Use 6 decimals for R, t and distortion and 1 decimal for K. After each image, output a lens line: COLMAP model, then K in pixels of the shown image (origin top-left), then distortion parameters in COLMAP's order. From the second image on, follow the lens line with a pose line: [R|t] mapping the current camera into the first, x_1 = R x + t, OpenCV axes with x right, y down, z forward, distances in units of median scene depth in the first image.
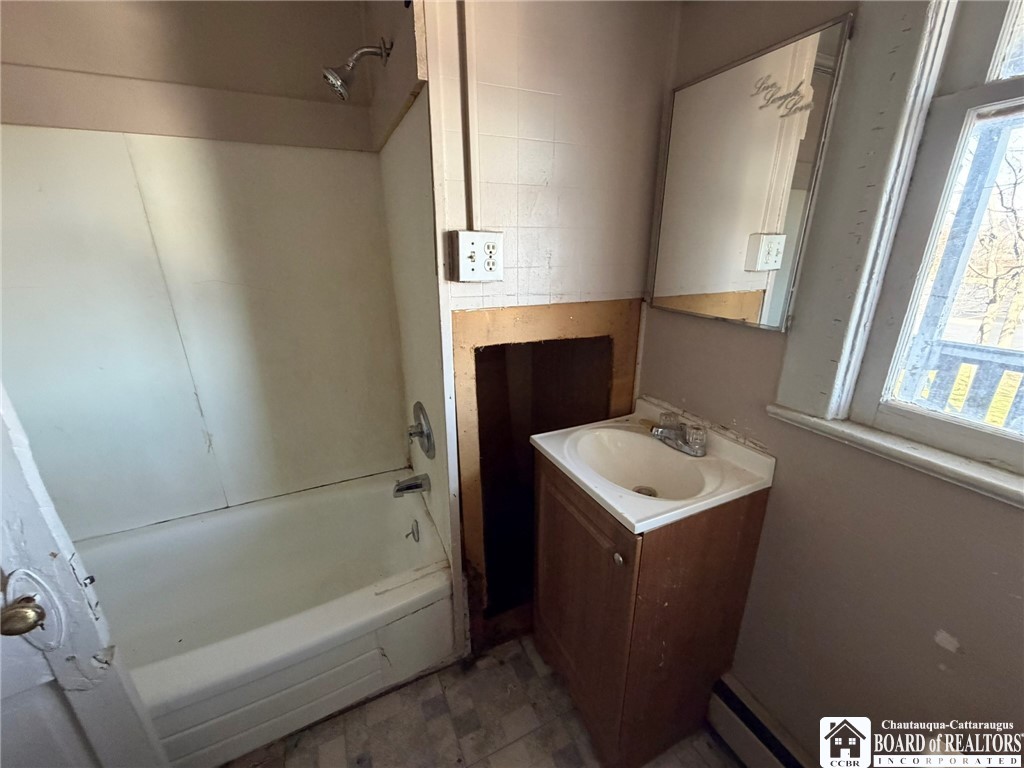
lens RADIAL K [[407.3, 0, 509.5], [0, 407.3, 384.3], [0, 0, 1]] dist [0.000045, 0.000074]
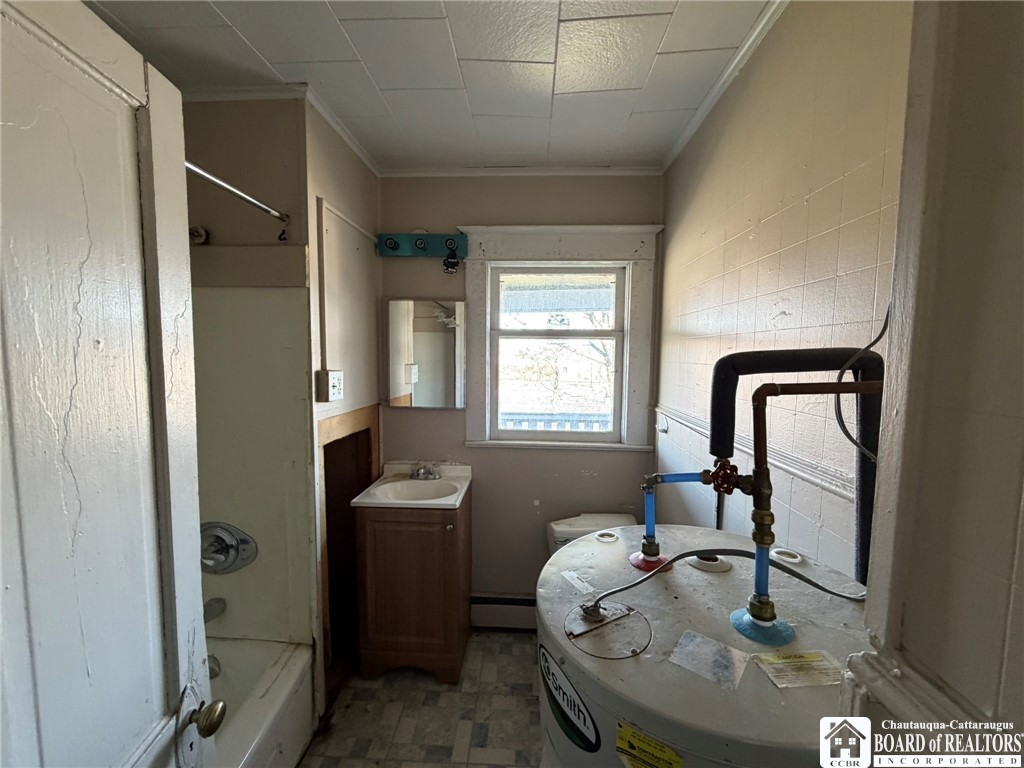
lens RADIAL K [[407.3, 0, 509.5], [0, 407.3, 384.3], [0, 0, 1]] dist [0.000045, 0.000074]
pose [[0.463770, -0.052487, 0.884399, -1.016370], [0.270469, 0.958976, -0.084918, 0.002944], [-0.843661, 0.278585, 0.458941, -0.274991]]
